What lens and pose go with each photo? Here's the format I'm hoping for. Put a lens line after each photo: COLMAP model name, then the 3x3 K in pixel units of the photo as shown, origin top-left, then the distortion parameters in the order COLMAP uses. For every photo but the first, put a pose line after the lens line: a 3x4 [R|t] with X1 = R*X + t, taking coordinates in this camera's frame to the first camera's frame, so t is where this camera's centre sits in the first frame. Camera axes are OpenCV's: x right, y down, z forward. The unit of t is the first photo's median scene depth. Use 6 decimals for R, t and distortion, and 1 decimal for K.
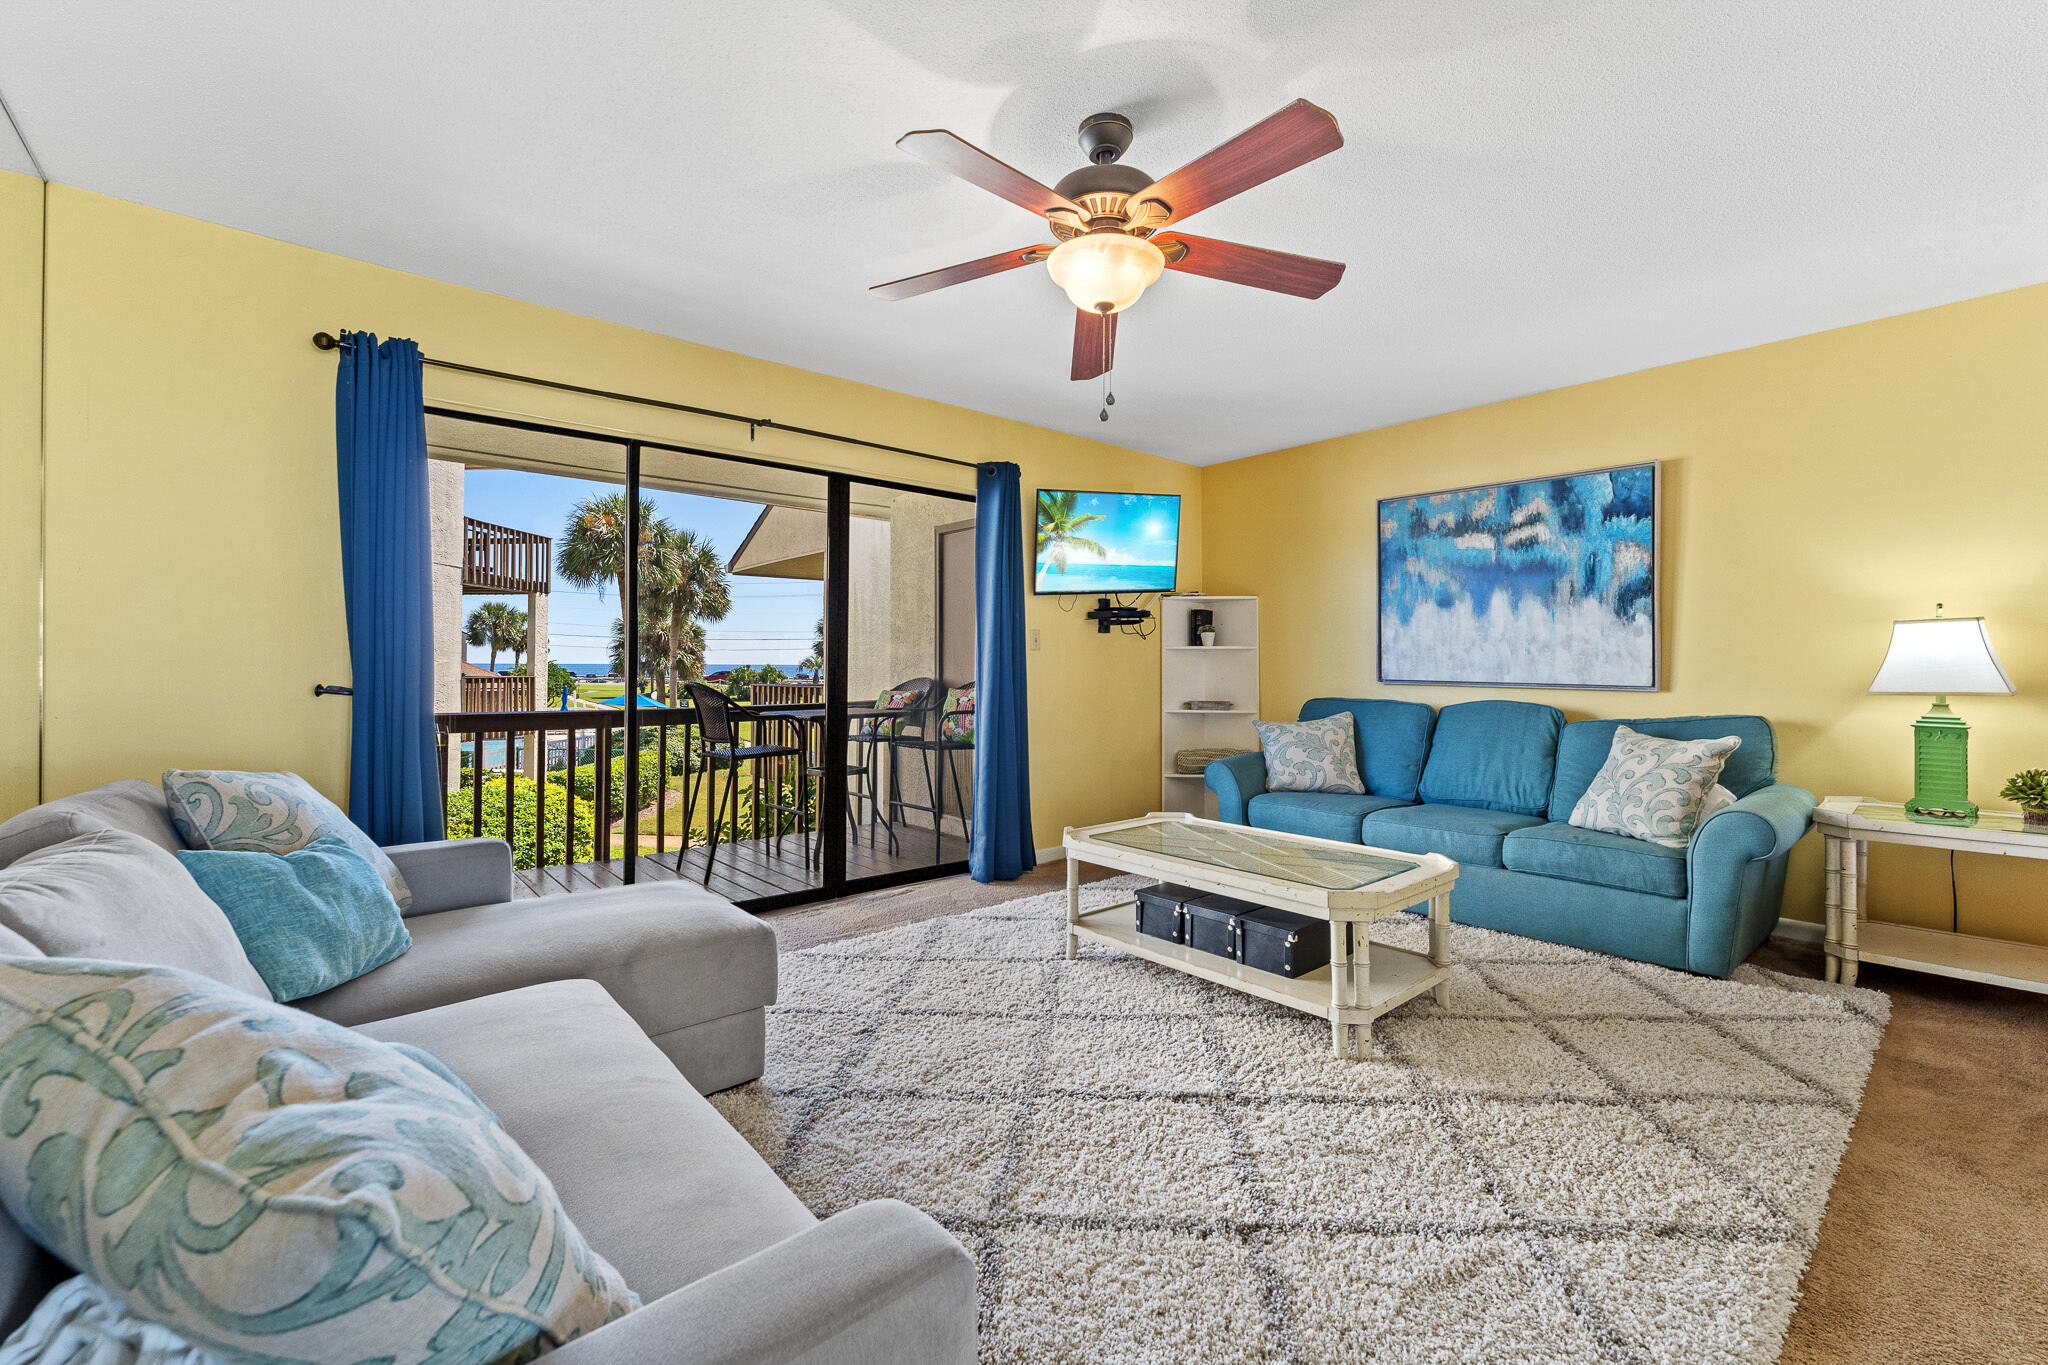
lens RADIAL K [[831.3, 0, 987.7], [0, 831.3, 659.2], [0, 0, 1]] dist [-0.000146, 0.000240]
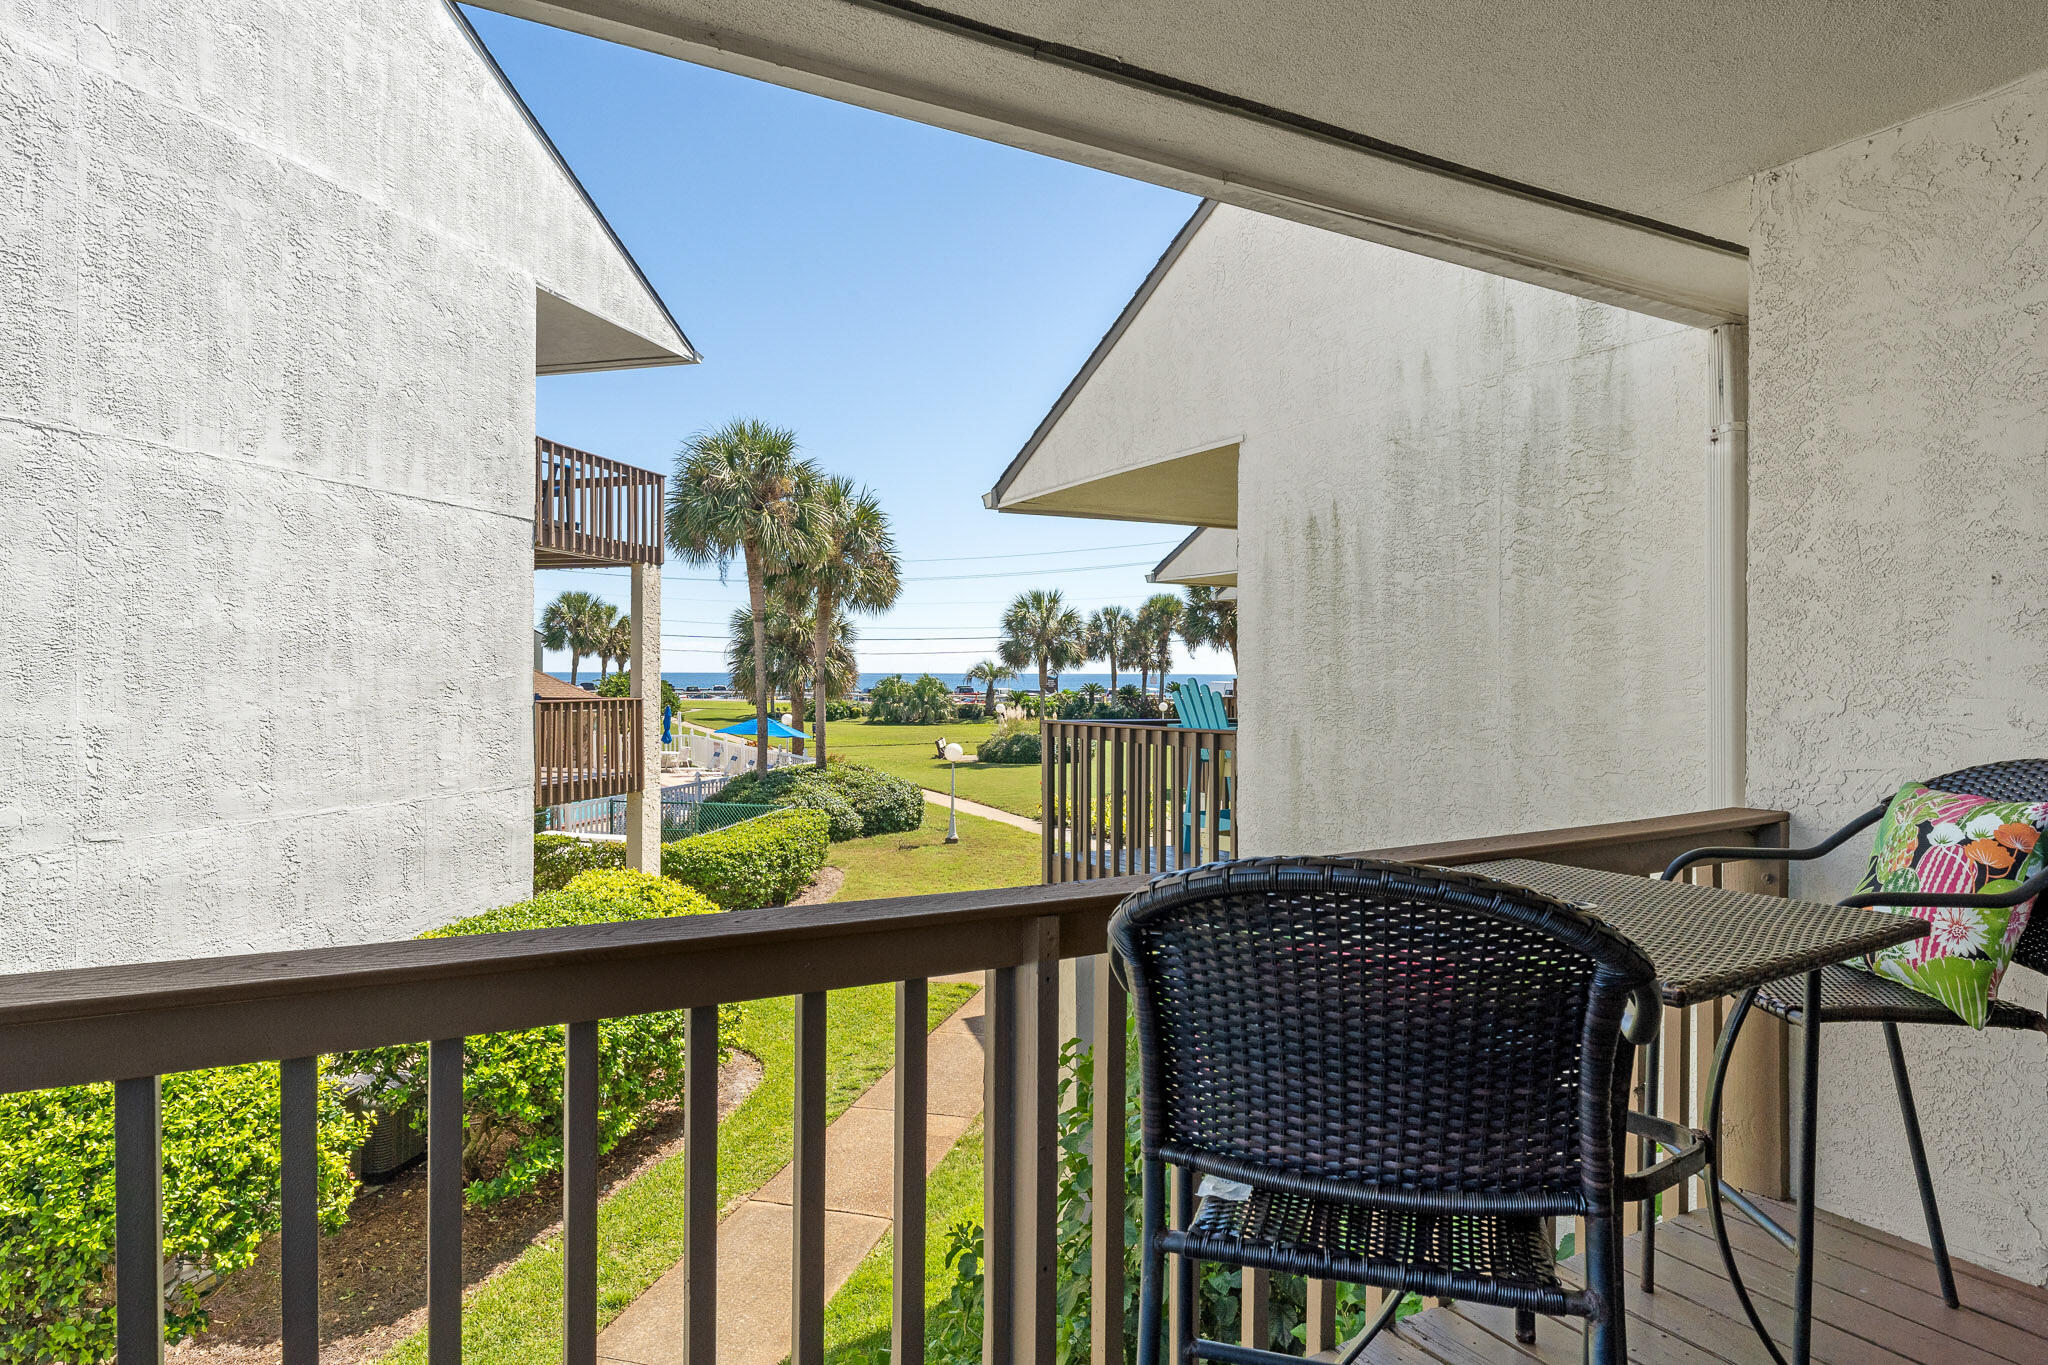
lens RADIAL K [[1157.9, 0, 1028.6], [0, 1157.9, 682.8], [0, 0, 1]] dist [-0.007838, 0.002248]
pose [[0.986981, -0.000829, -0.160836, -0.517908], [0.003250, 0.999885, 0.014789, -0.009200], [0.160805, -0.015119, 0.986870, 0.825438]]
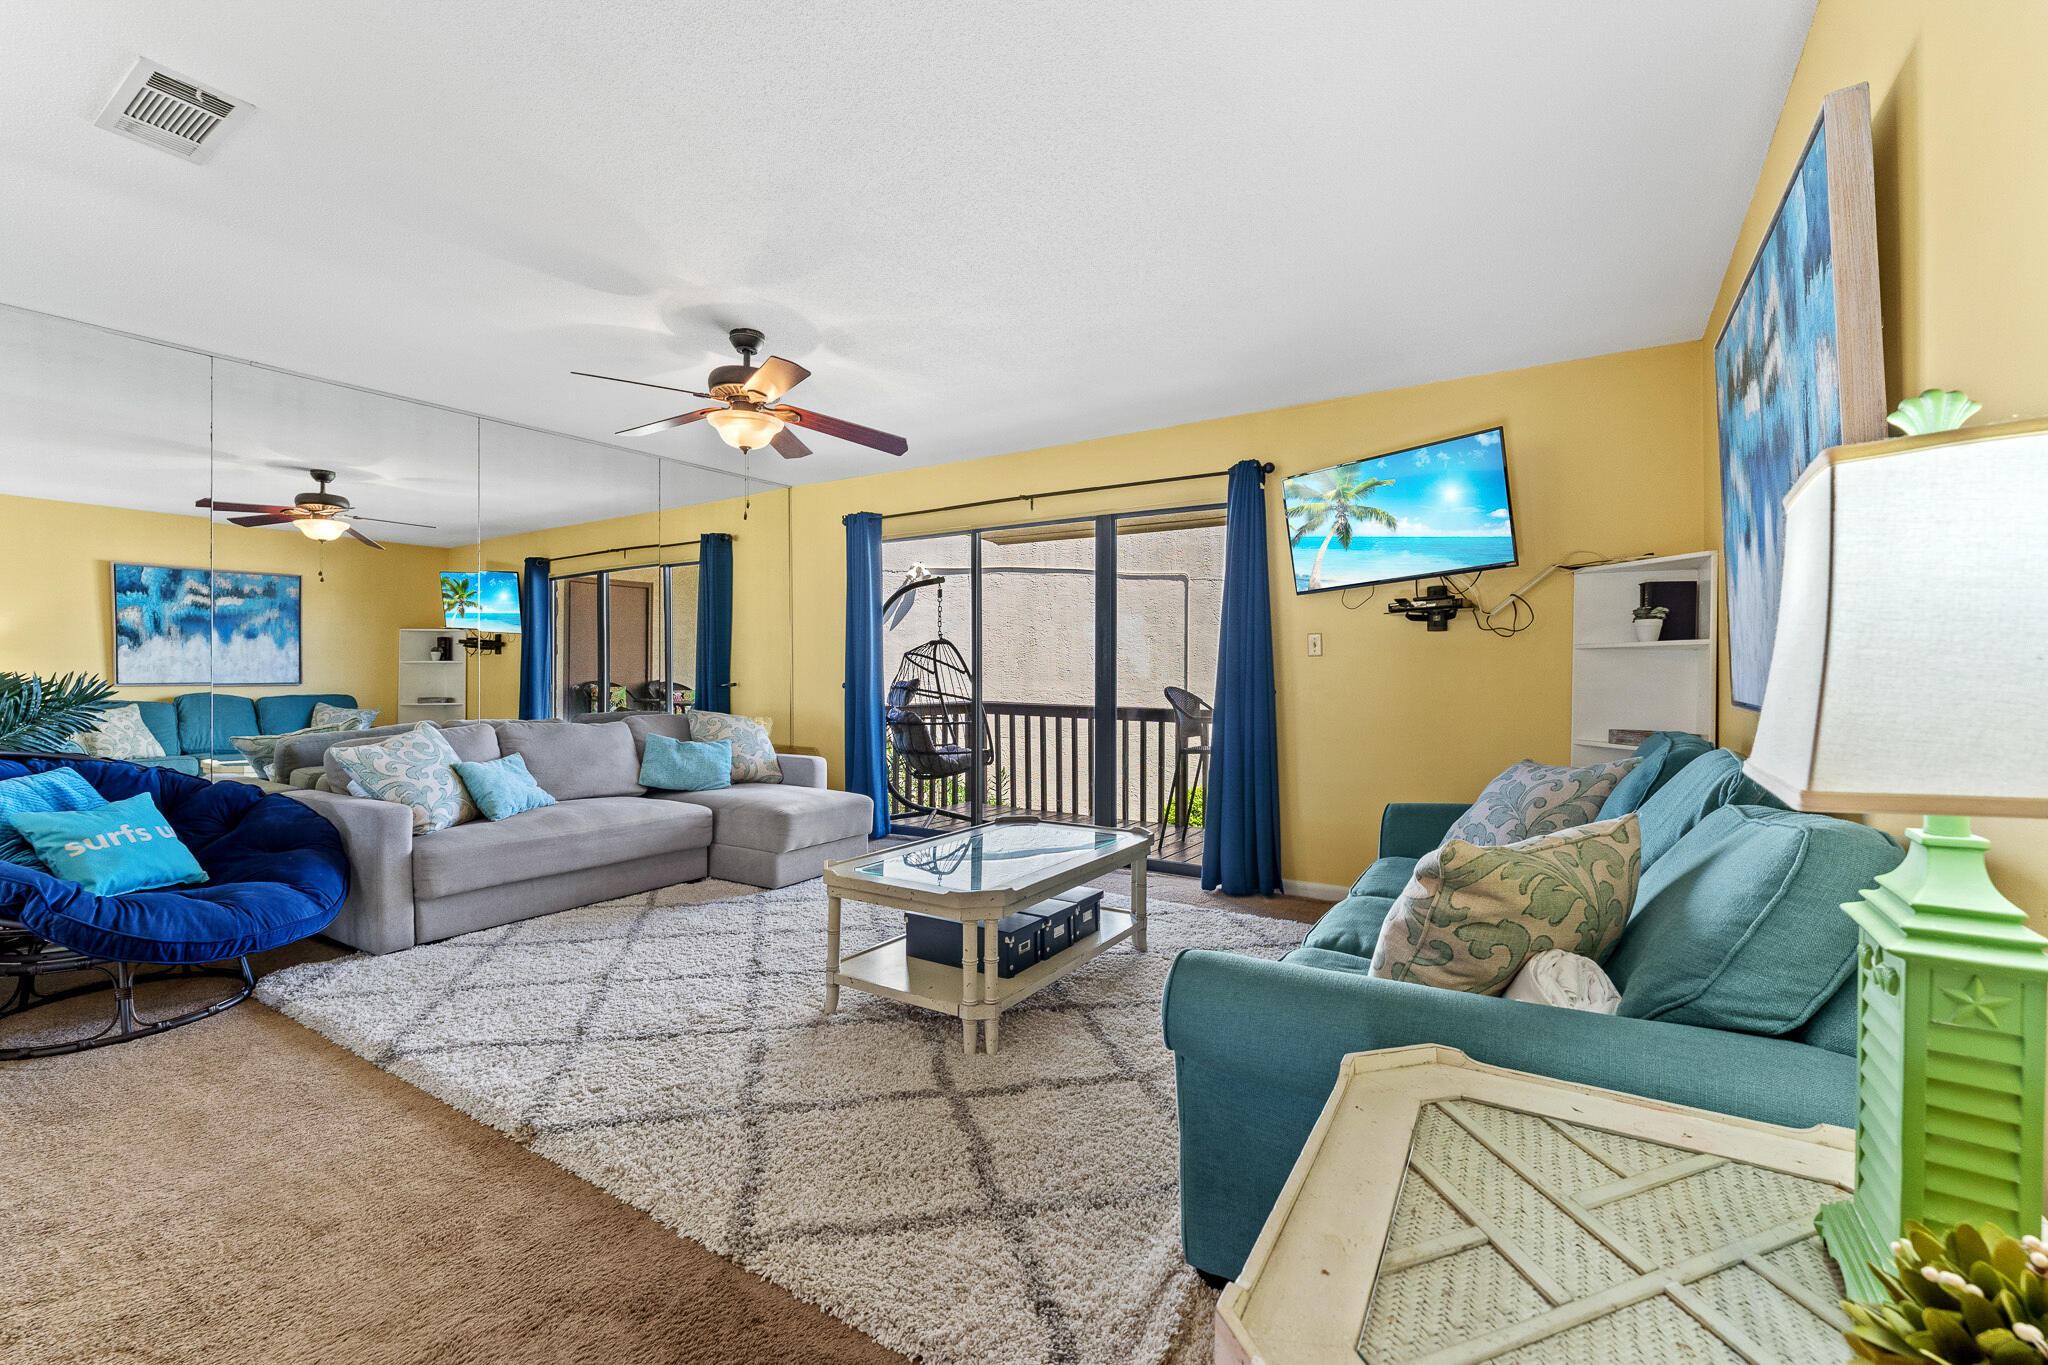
lens RADIAL K [[831.3, 0, 1051.4], [0, 831.3, 674.7], [0, 0, 1]] dist [-0.000146, 0.000240]
pose [[0.339557, 0.001244, -0.940585, 0.870606], [0.006574, 0.999972, 0.003696, 0.004158], [0.940562, -0.007438, 0.339540, 0.476773]]
